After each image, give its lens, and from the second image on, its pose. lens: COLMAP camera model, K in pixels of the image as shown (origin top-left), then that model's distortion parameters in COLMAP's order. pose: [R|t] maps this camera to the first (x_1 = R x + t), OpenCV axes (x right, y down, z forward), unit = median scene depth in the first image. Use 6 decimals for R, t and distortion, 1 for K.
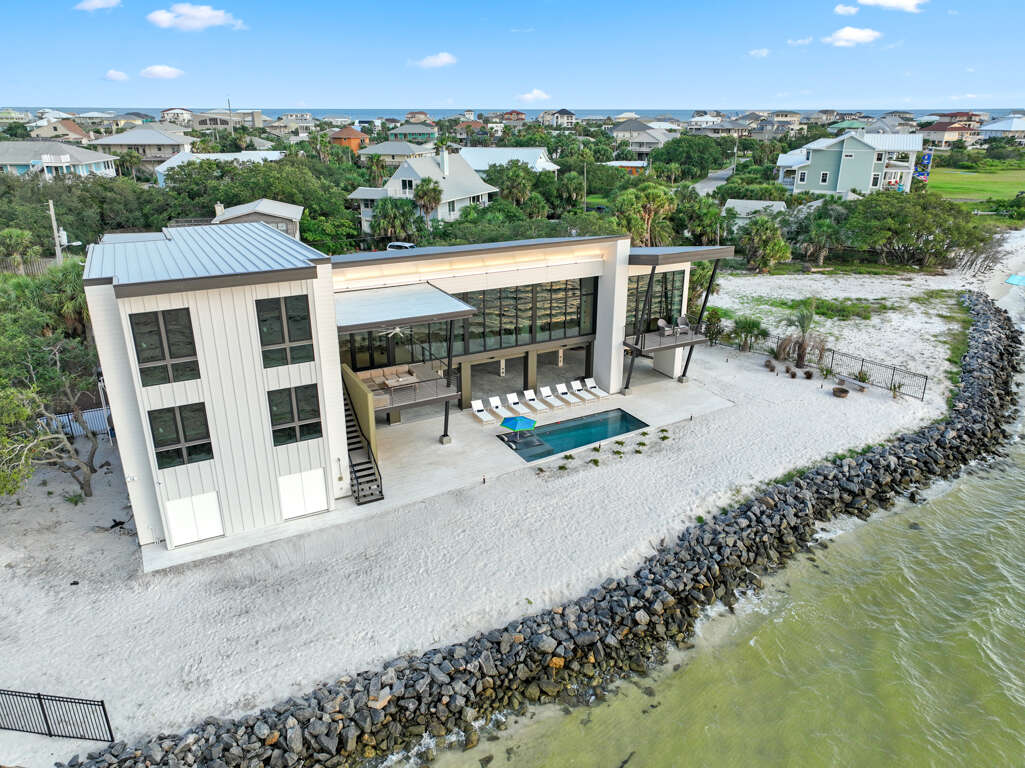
lens RADIAL K [[719.9, 0, 518.5], [0, 719.9, 383.0], [0, 0, 1]] dist [0.007353, -0.000336]
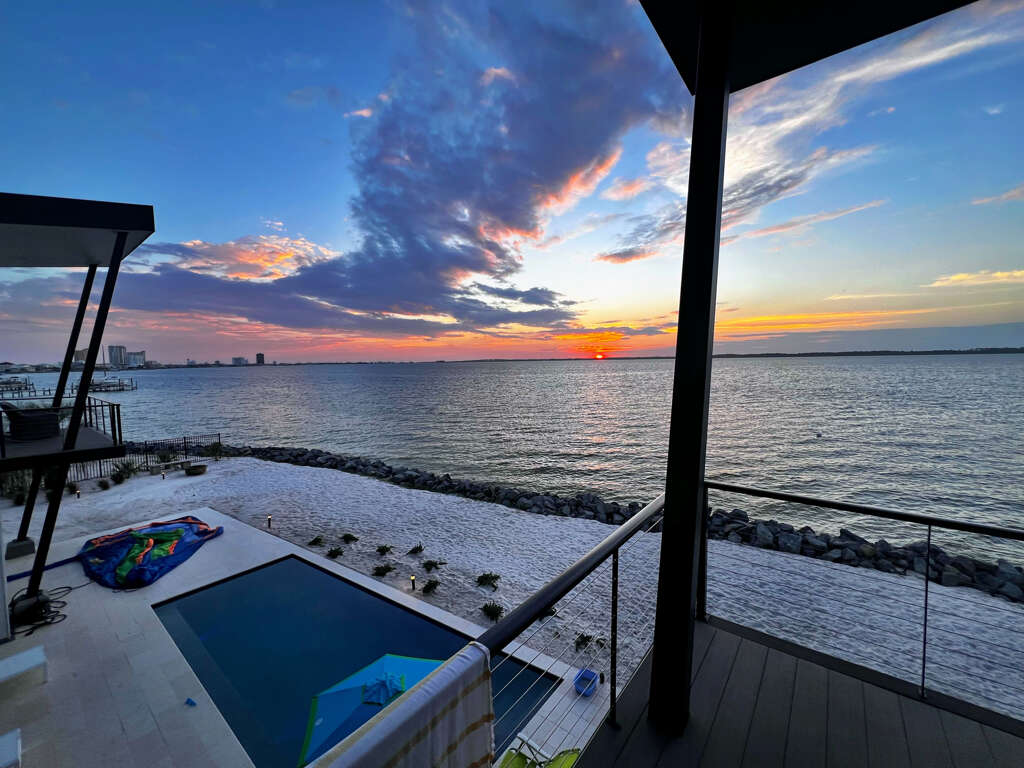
lens RADIAL K [[411.0, 0, 512.0], [0, 411.0, 384.0], [0, 0, 1]] dist [0.000781, 0.000041]
pose [[-0.392377, -0.048206, 0.918541, -0.144534], [0.337274, 0.921528, 0.192437, -0.057004], [-0.855738, 0.385308, -0.345328, 1.029072]]
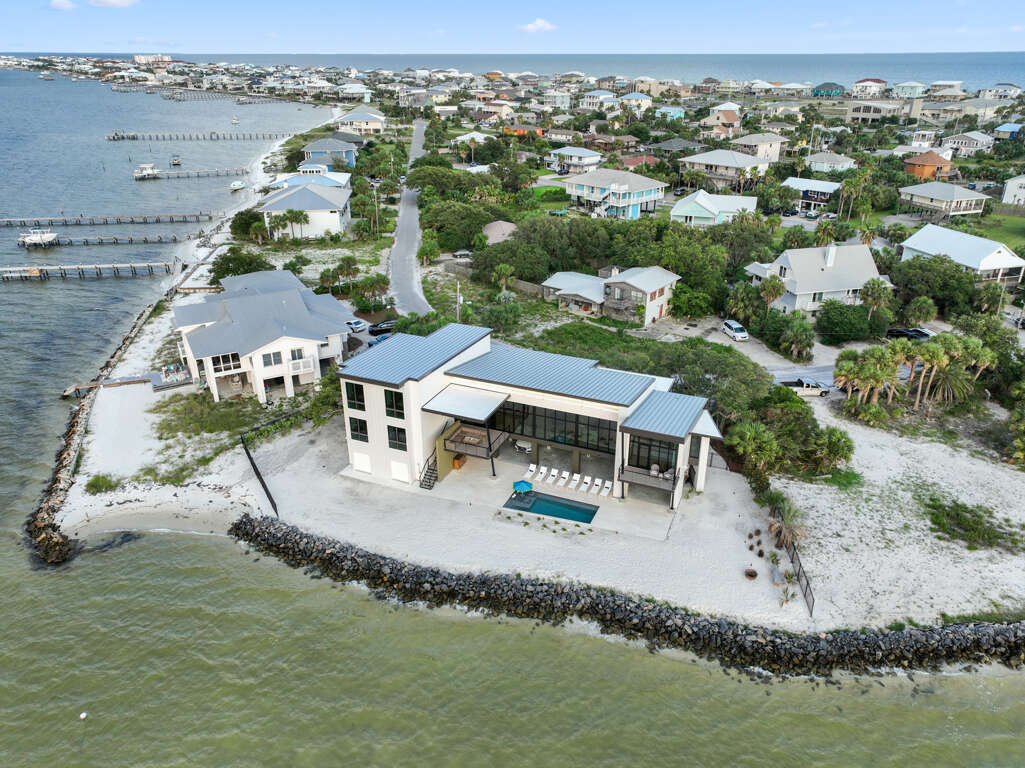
lens RADIAL K [[719.9, 0, 518.5], [0, 719.9, 383.0], [0, 0, 1]] dist [0.007353, -0.000336]
pose [[0.625390, 0.323065, -0.710293, 1.235115], [-0.276789, 0.942921, 0.185169, -0.536583], [0.729572, 0.080799, 0.679114, -0.238986]]
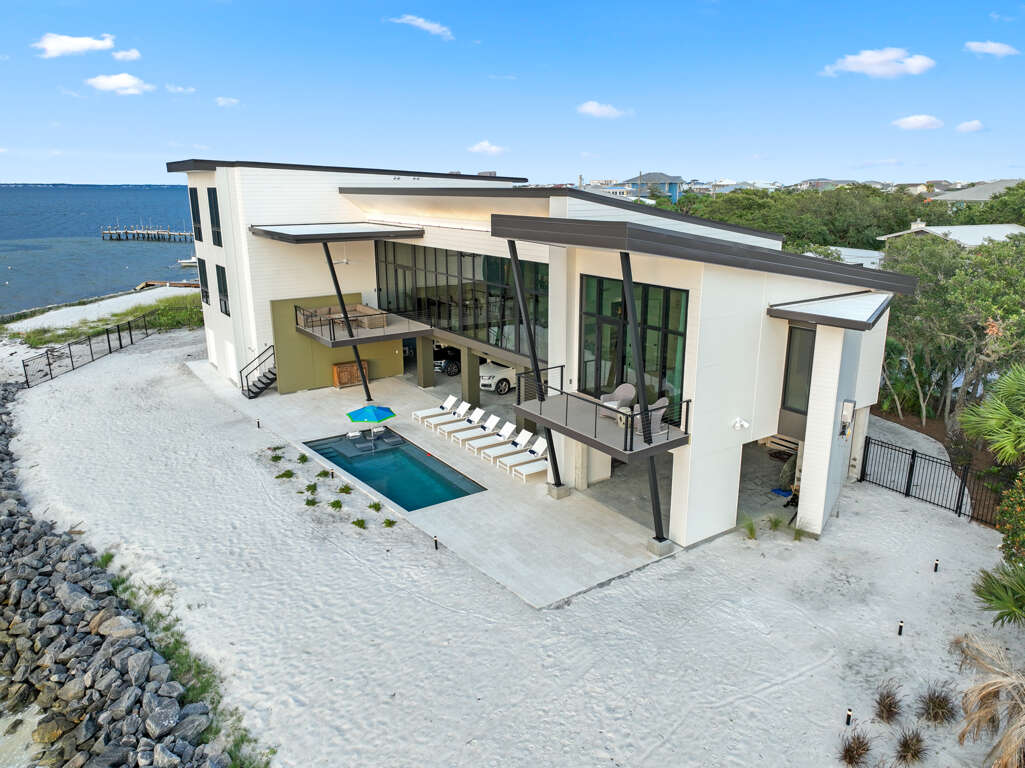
lens RADIAL K [[719.9, 0, 518.5], [0, 719.9, 383.0], [0, 0, 1]] dist [0.007353, -0.000336]
pose [[0.115108, 0.262515, -0.958038, 0.784864], [-0.352328, 0.912535, 0.207715, -0.198977], [0.928771, 0.313634, 0.197532, 1.043525]]
